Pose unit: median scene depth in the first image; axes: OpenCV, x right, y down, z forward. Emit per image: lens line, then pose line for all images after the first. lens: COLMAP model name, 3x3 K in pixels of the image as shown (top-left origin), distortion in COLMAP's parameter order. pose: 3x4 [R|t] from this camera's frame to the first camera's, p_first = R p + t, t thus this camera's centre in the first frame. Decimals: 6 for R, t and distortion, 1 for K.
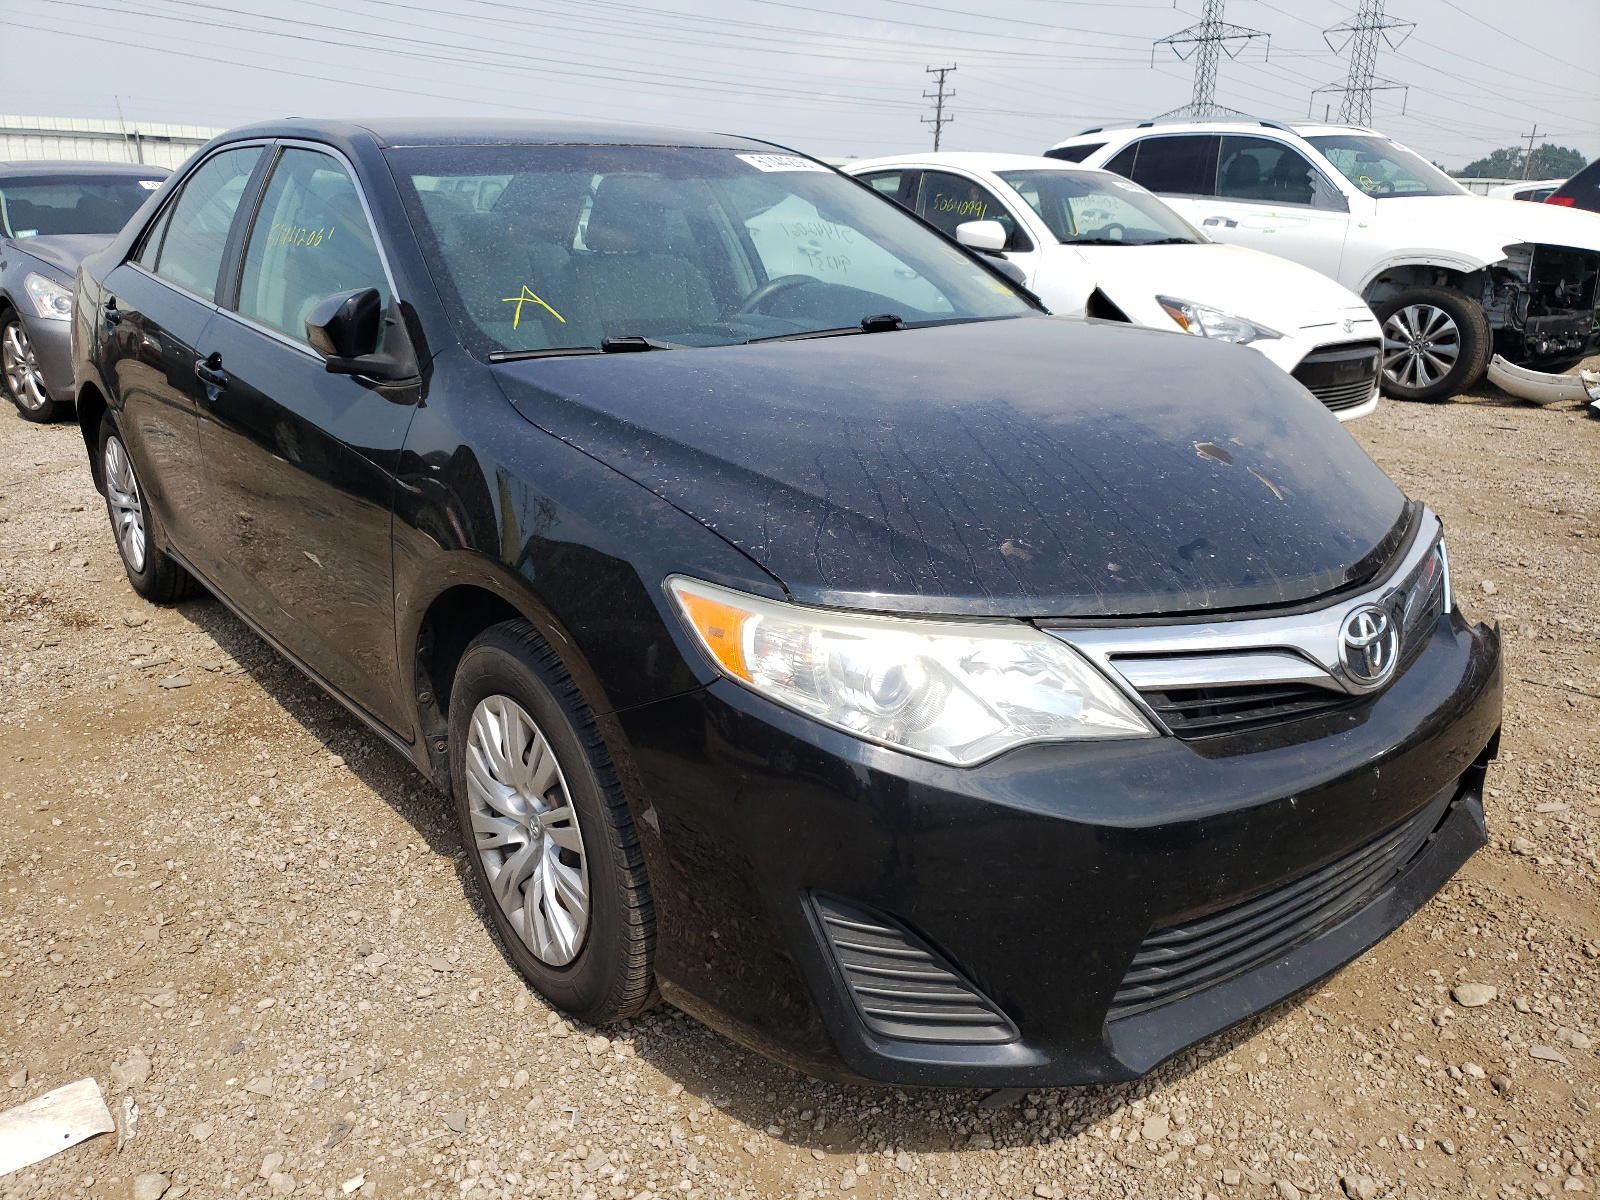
lens RADIAL K [[1222.3, 0, 800.2], [0, 1222.3, 599.5], [0, 0, 1]] dist [-0.007208, -0.003896]
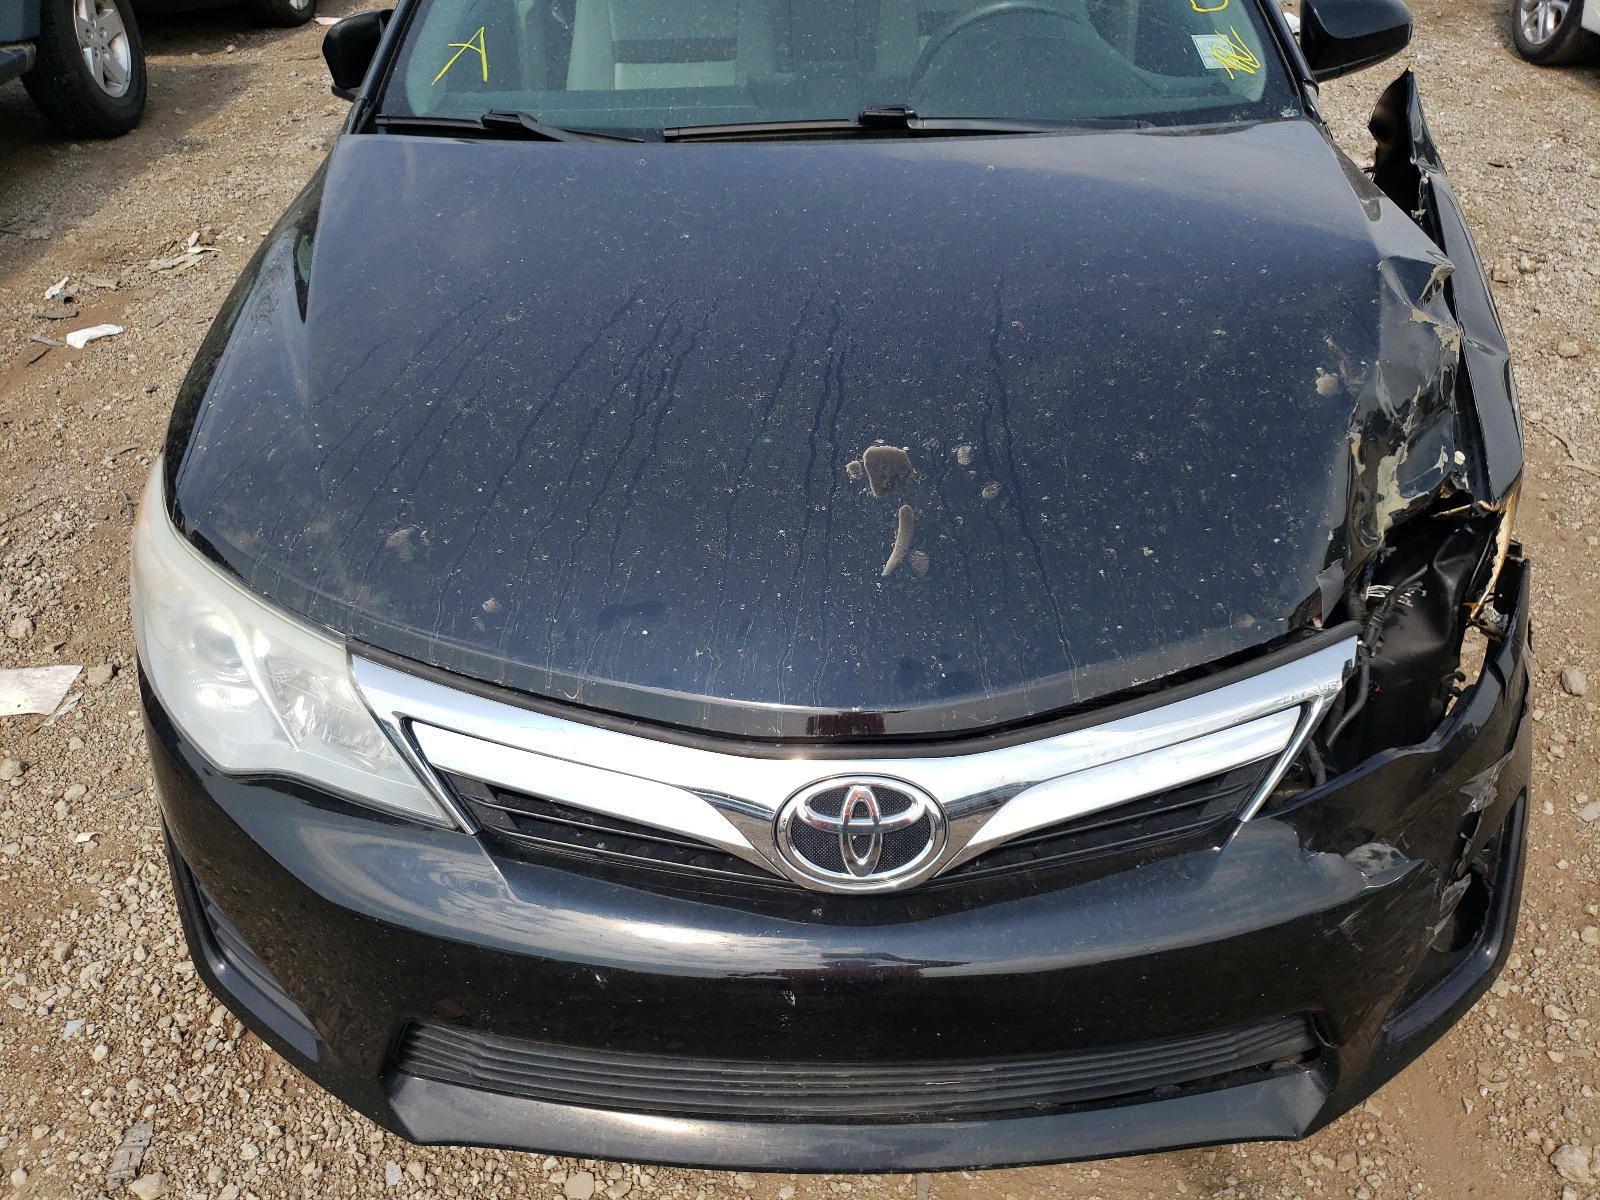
lens RADIAL K [[1222.3, 0, 800.2], [0, 1222.3, 600.3], [0, 0, 1]] dist [-0.007208, -0.003896]
pose [[0.795345, 0.356747, -0.490059, 0.766478], [-0.191149, 0.914829, 0.355740, -0.330980], [0.575229, -0.189262, 0.795796, 0.492259]]
